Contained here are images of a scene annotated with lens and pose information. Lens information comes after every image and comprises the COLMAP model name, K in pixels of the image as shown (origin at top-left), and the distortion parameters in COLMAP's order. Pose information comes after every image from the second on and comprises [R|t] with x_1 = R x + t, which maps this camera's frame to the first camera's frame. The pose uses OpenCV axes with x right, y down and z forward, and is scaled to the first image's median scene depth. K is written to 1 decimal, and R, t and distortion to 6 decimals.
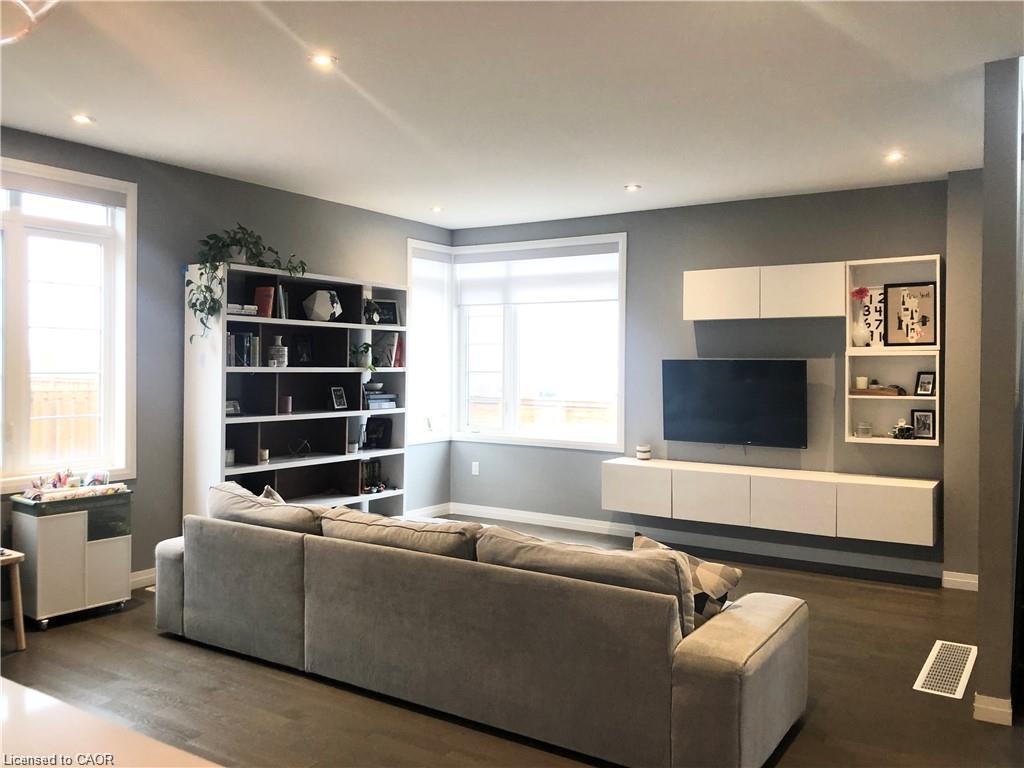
lens RADIAL K [[834.4, 0, 504.8], [0, 834.4, 375.6], [0, 0, 1]] dist [0.042151, -0.057253]
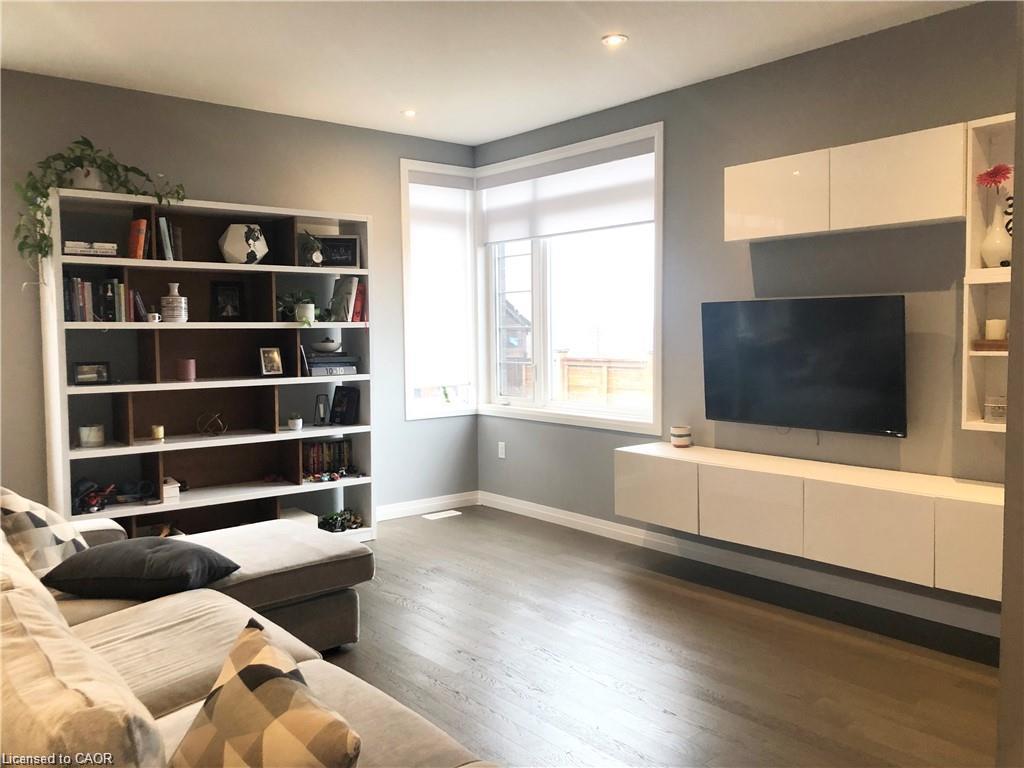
lens RADIAL K [[834.4, 0, 511.6], [0, 834.4, 387.5], [0, 0, 1]] dist [0.042151, -0.057253]
pose [[0.955688, 0.003218, -0.294365, 0.241632], [0.013446, 0.998419, 0.054570, 0.010773], [0.294076, -0.056111, 0.954134, 0.296024]]
